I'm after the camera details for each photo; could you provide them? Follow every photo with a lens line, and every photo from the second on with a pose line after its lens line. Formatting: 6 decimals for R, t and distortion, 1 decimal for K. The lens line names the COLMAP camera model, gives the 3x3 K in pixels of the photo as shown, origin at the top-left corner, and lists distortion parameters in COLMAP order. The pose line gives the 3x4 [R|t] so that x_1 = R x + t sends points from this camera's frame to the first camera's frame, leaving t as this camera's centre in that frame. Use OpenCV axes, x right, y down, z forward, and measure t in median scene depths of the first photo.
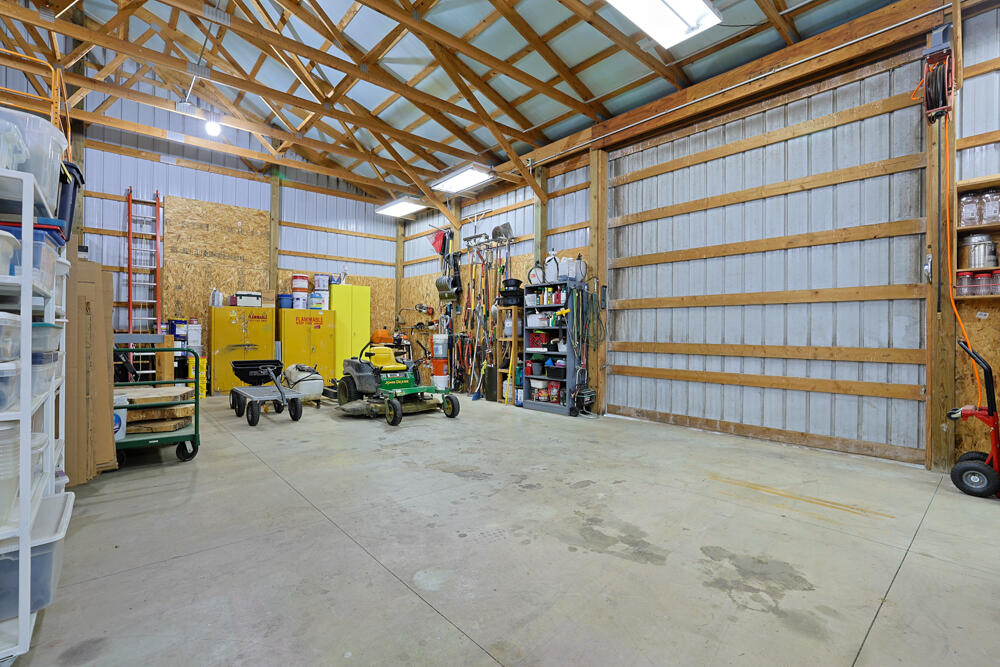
lens RADIAL K [[449.7, 0, 504.6], [0, 449.7, 333.9], [0, 0, 1]] dist [-0.023231, 0.003910]
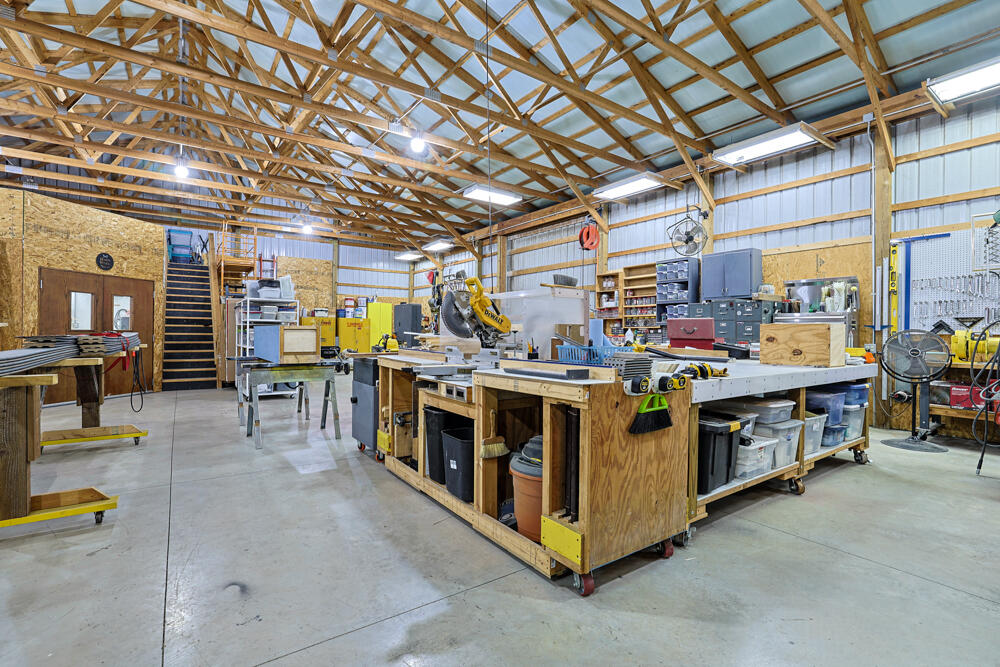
lens RADIAL K [[449.7, 0, 502.4], [0, 449.7, 336.7], [0, 0, 1]] dist [-0.023231, 0.003910]
pose [[0.995115, 0.005452, -0.098574, 0.532227], [-0.005034, 0.999977, 0.004489, 0.009244], [0.098596, -0.003971, 0.995120, -1.173929]]
